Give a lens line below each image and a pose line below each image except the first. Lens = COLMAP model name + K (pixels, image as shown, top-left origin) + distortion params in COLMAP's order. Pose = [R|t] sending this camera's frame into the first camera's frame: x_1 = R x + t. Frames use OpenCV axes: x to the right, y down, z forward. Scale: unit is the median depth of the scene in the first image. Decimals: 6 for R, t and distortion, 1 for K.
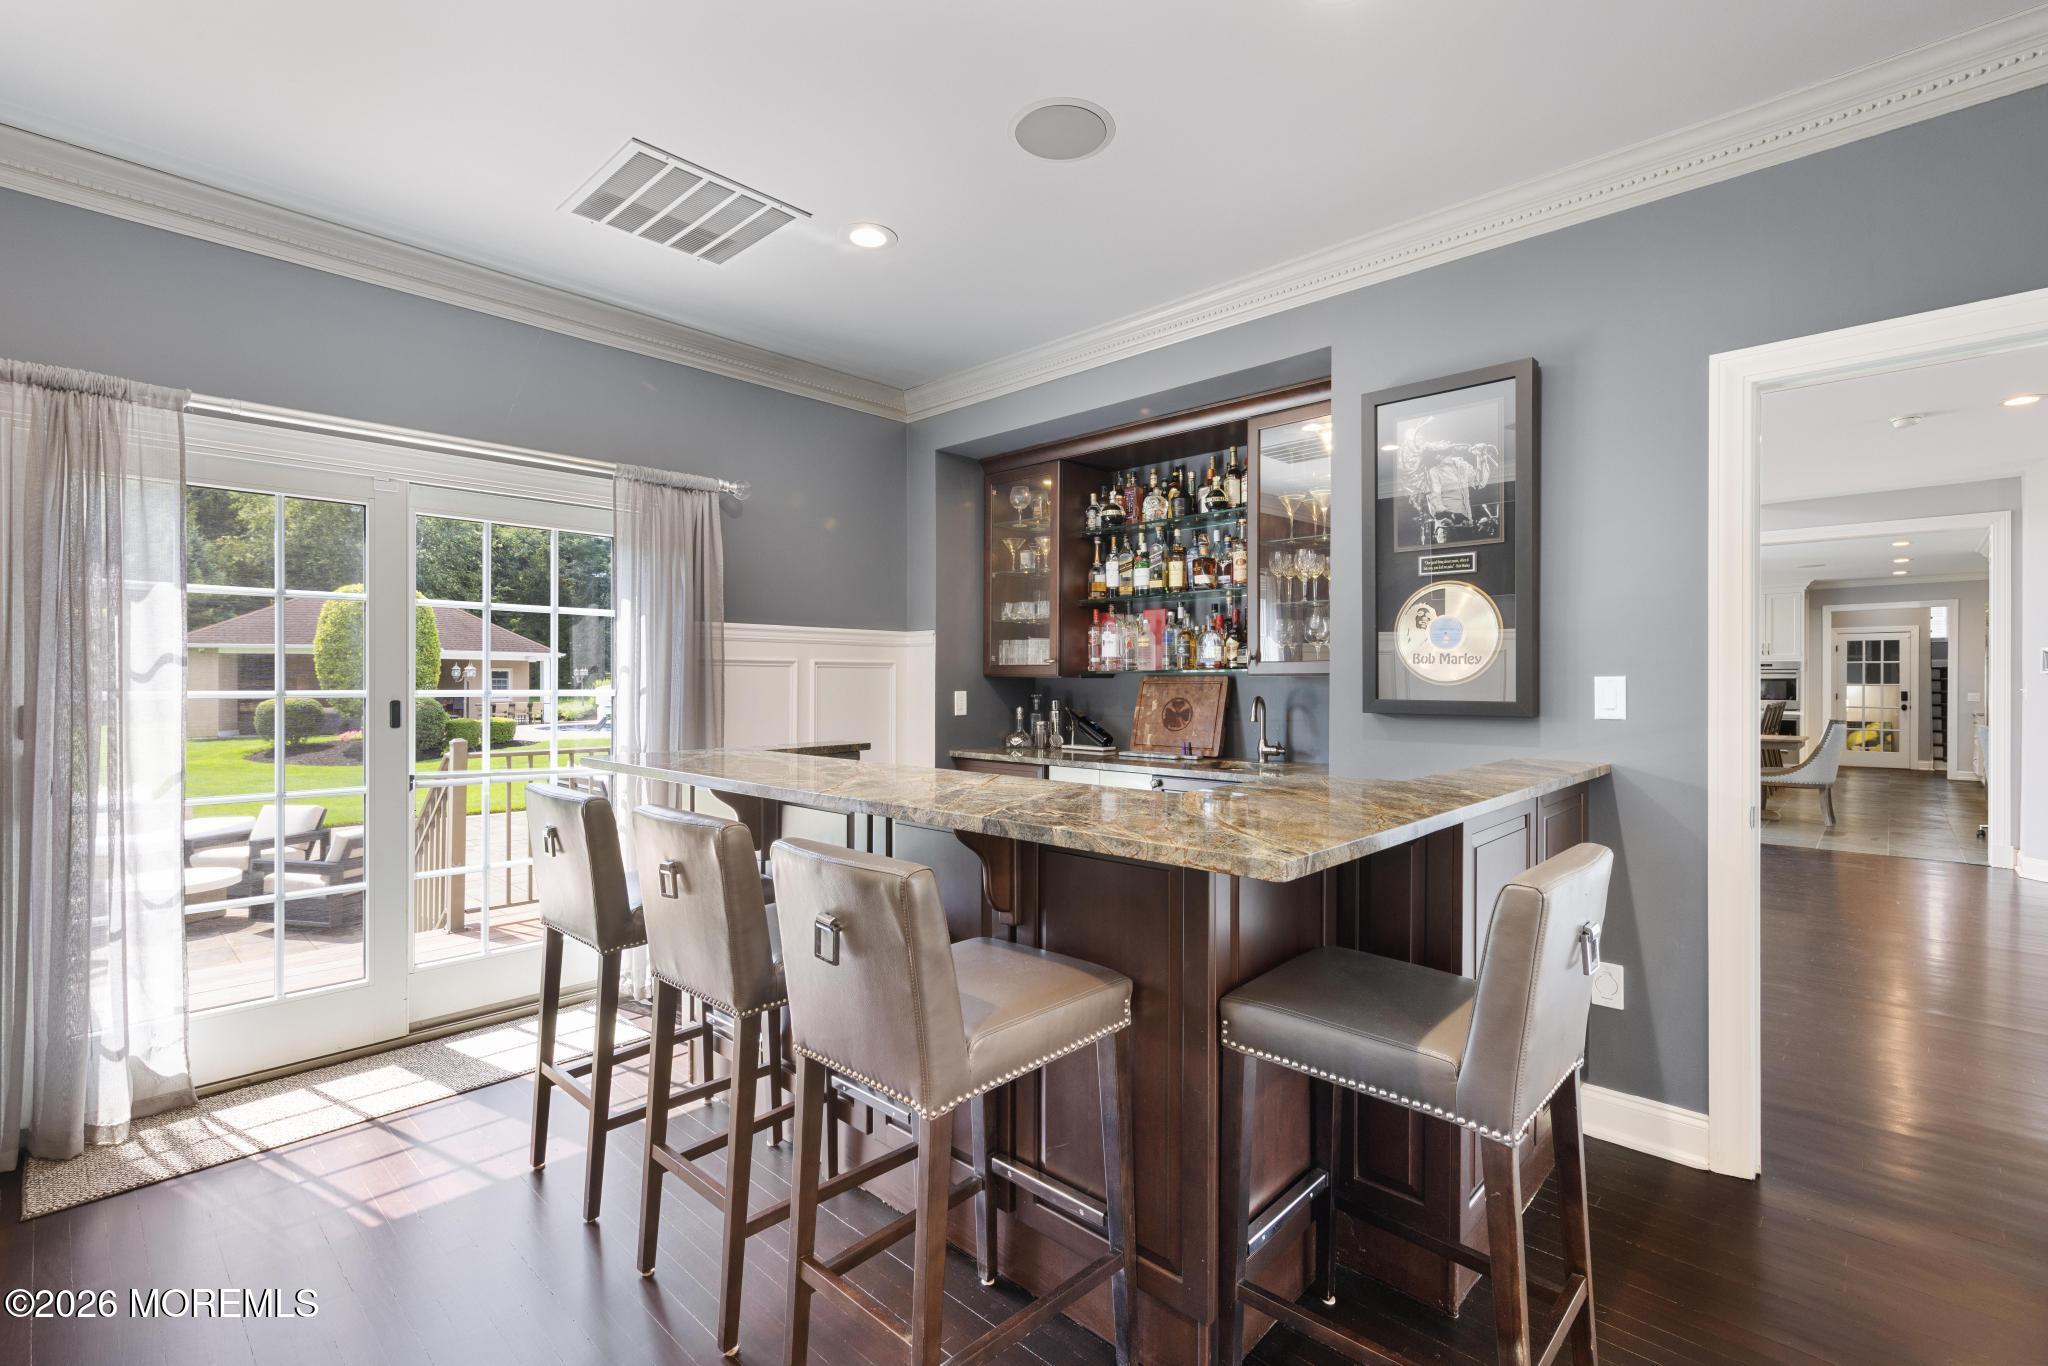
lens RADIAL K [[920.2, 0, 1024.5], [0, 920.2, 686.5], [0, 0, 1]] dist [0.000040, -0.000111]
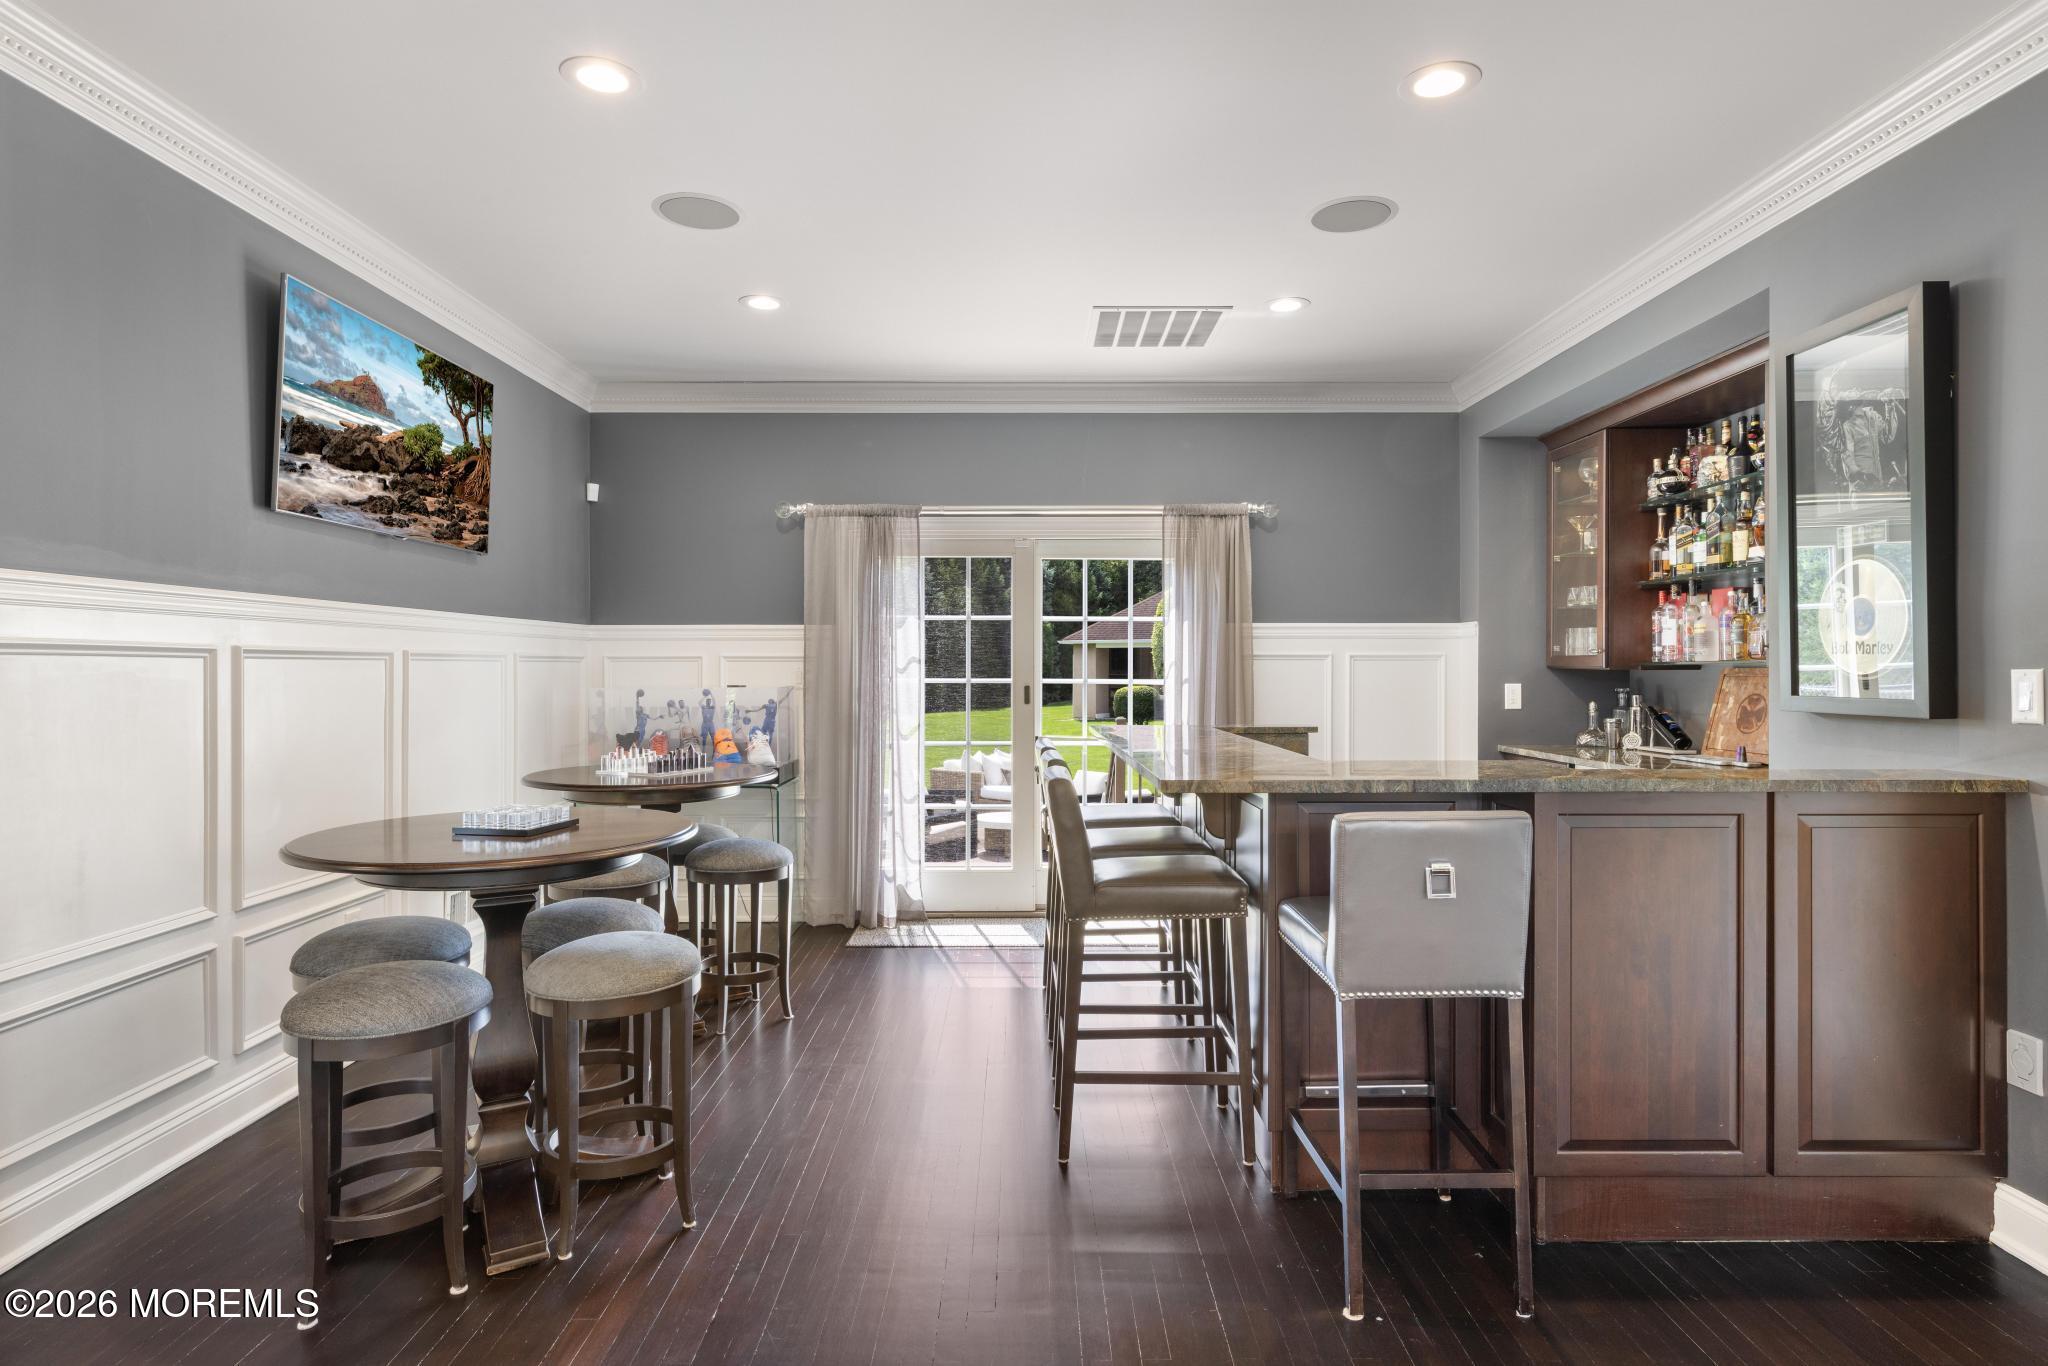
lens RADIAL K [[1184.4, 0, 1024.0], [0, 1184.4, 683.0], [0, 0, 1]] dist [-0.003356, -0.000863]
pose [[0.663219, 0.008304, -0.748379, 0.534268], [-0.005489, 0.999966, 0.006231, -0.000366], [0.748405, -0.000025, 0.663242, -0.199854]]
